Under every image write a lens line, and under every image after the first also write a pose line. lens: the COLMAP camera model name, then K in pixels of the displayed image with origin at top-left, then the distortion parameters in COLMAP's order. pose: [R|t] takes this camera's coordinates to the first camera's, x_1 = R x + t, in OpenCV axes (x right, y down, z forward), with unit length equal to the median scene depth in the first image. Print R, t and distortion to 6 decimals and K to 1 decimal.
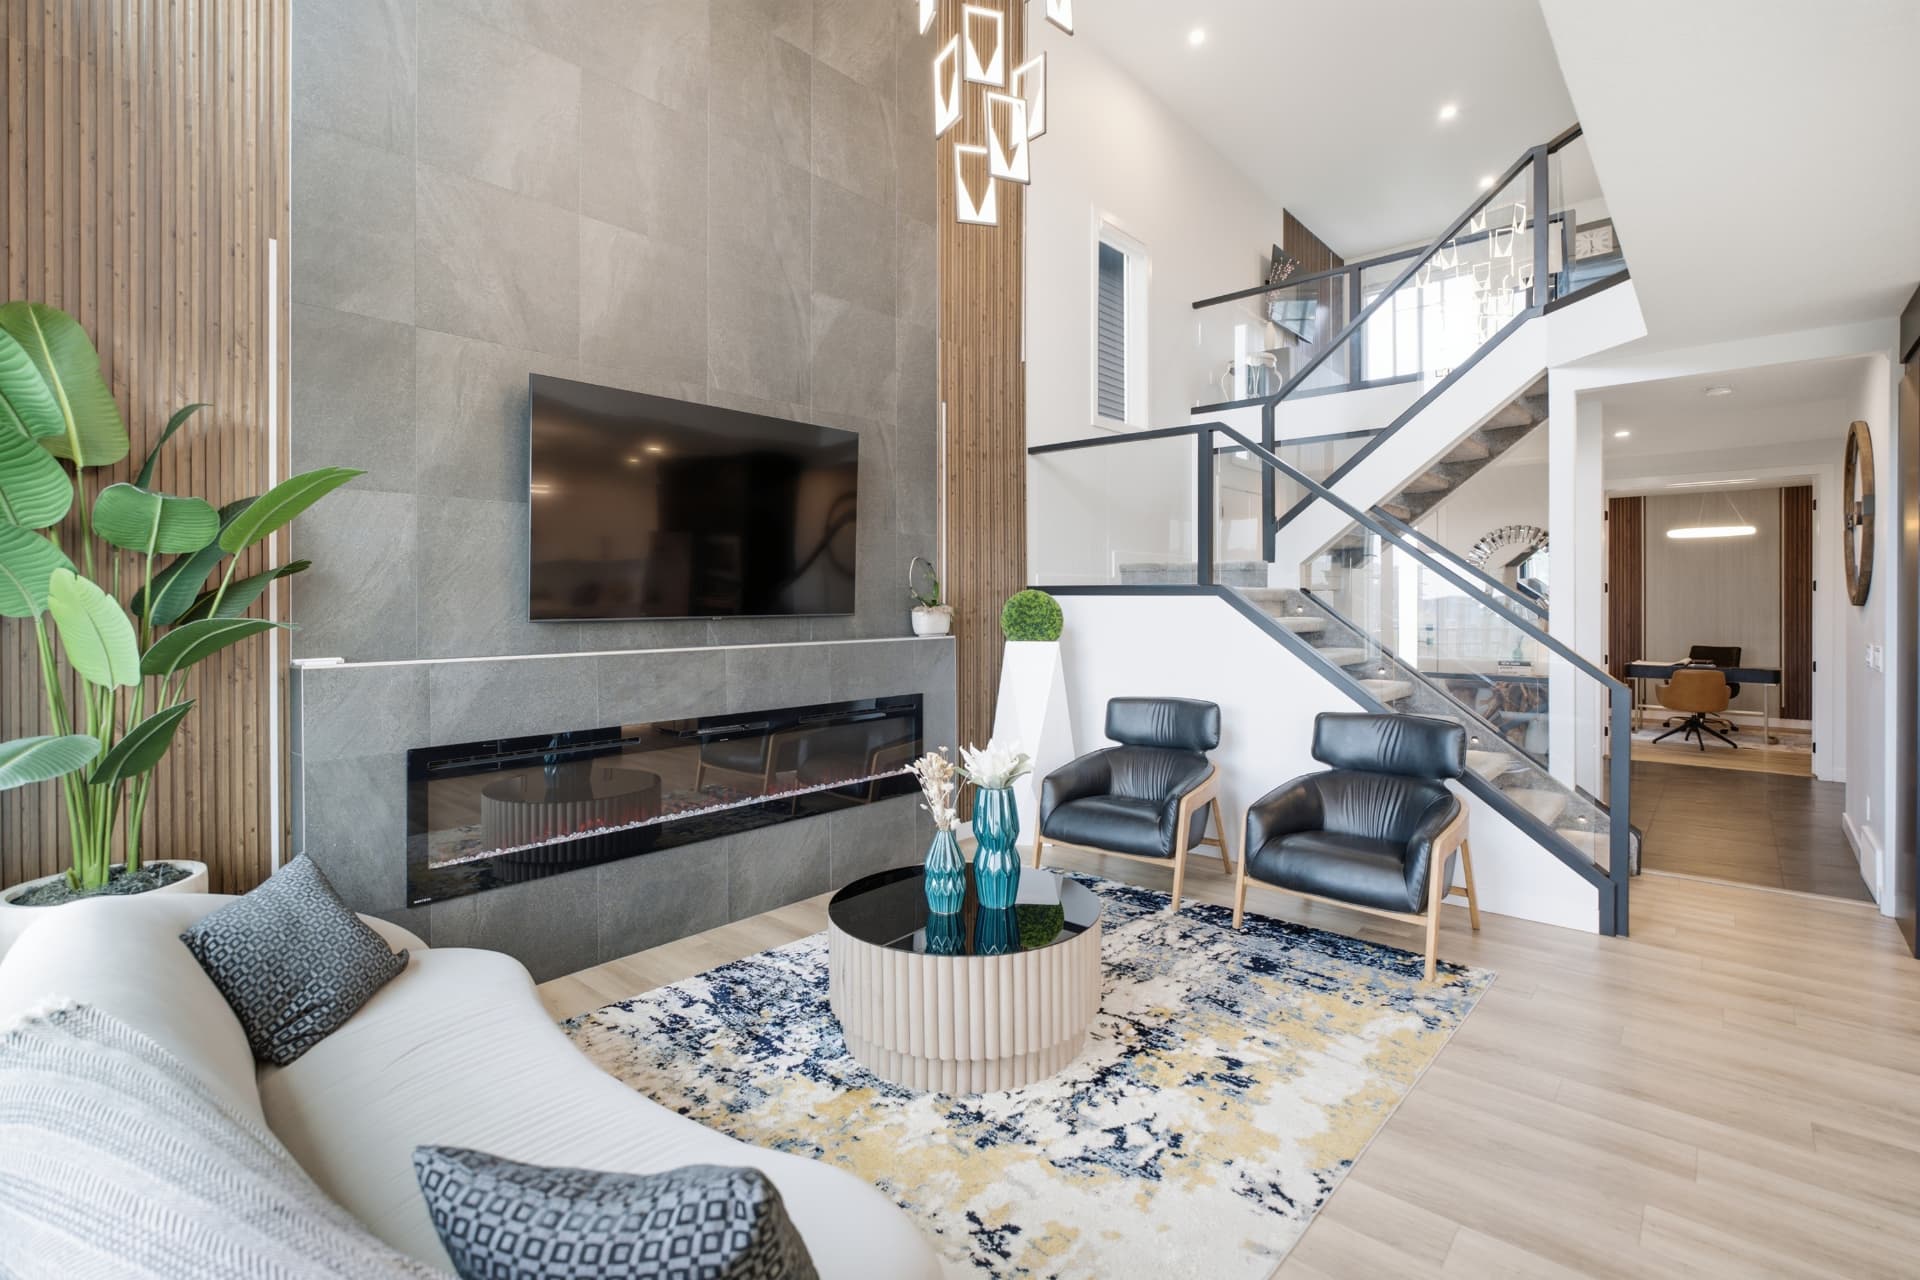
lens RADIAL K [[886.2, 0, 973.3], [0, 886.2, 599.3], [0, 0, 1]] dist [-0.002765, 0.000134]
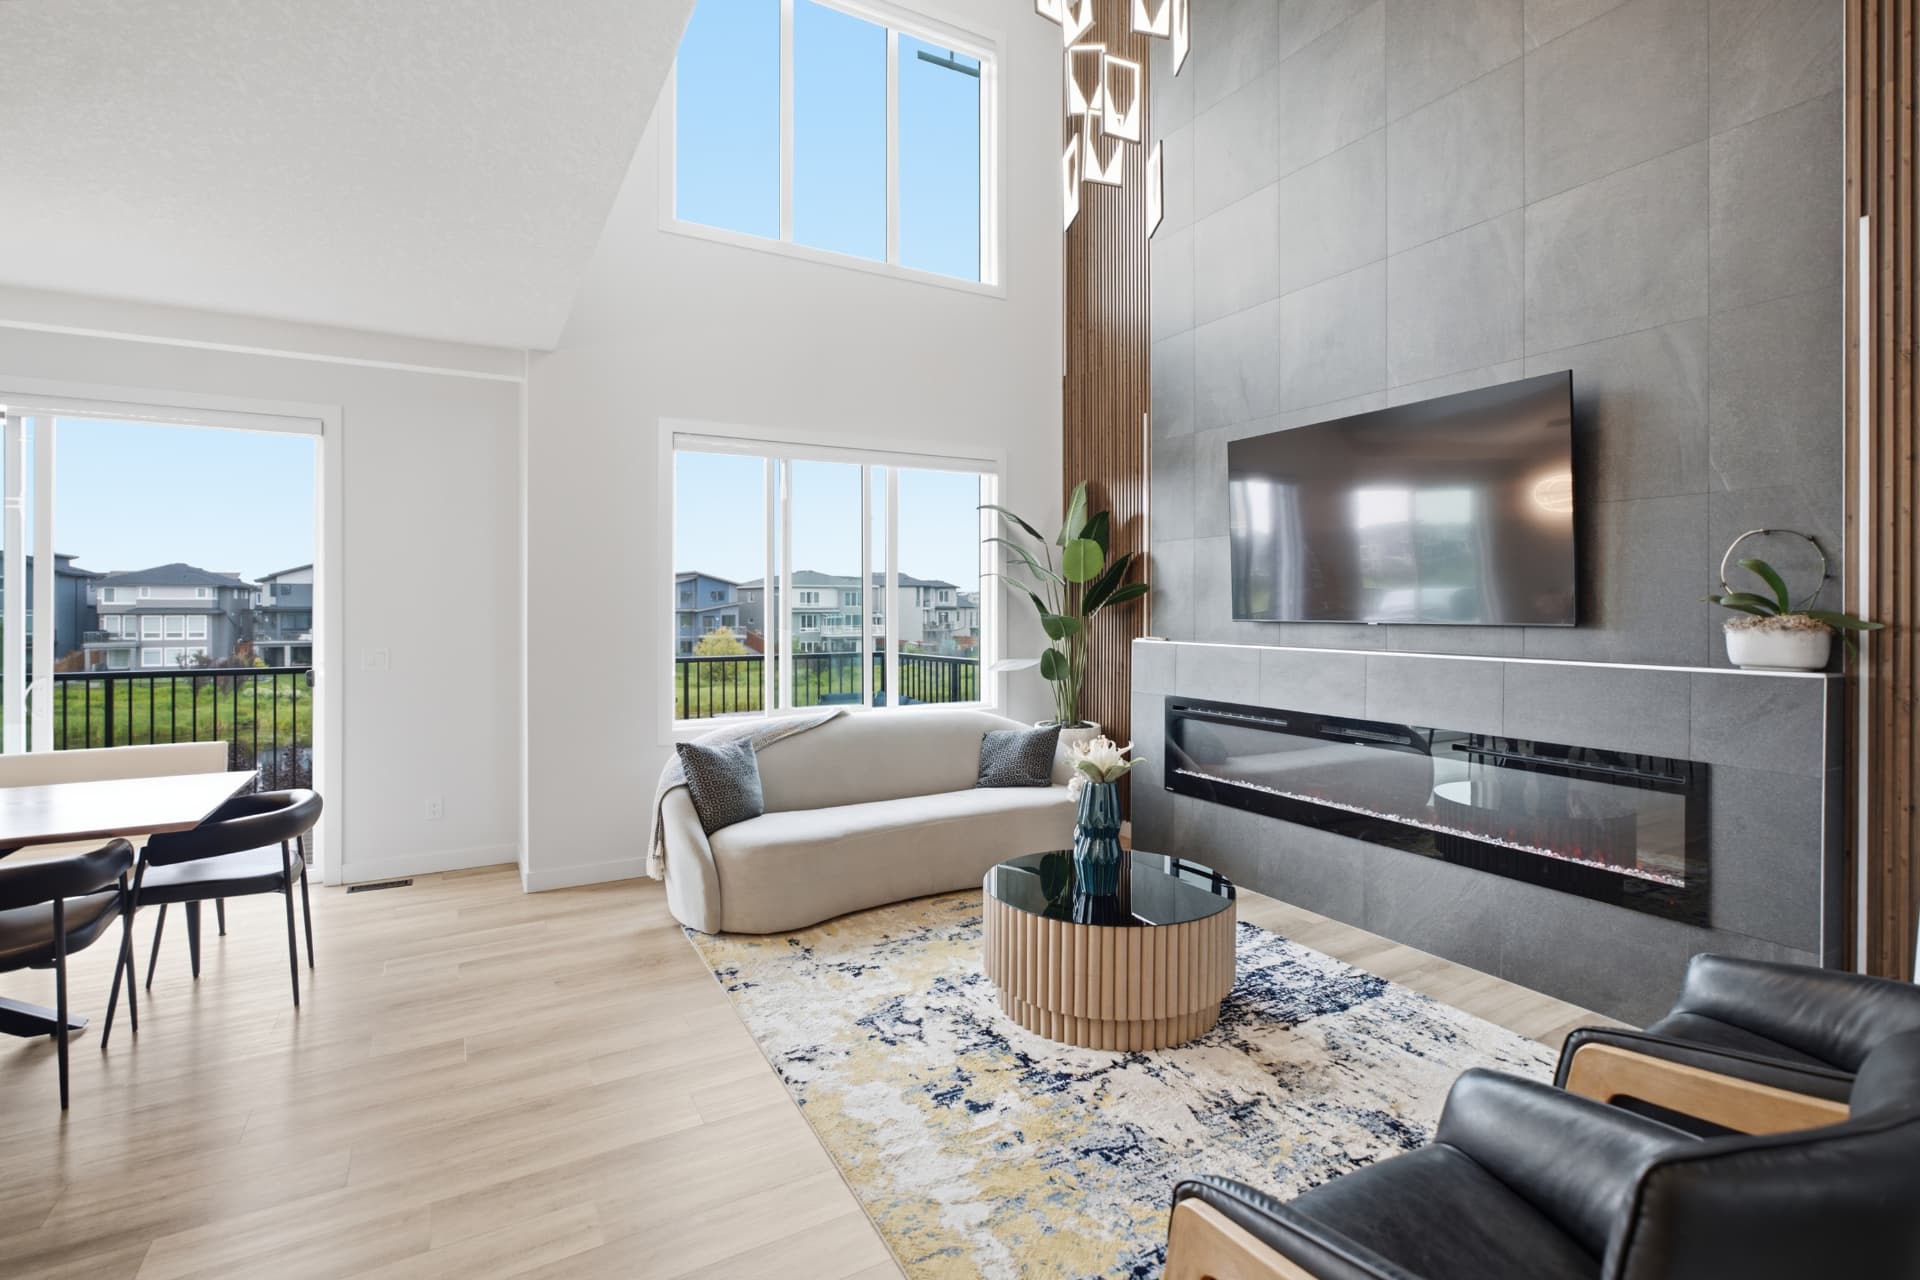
lens RADIAL K [[886.2, 0, 957.0], [0, 886.2, 607.7], [0, 0, 1]] dist [-0.002765, 0.000134]
pose [[-0.329072, 0.004325, -0.944295, 1.098585], [0.005924, 0.999979, 0.002516, -0.003284], [0.944286, -0.004766, -0.329091, 1.202140]]
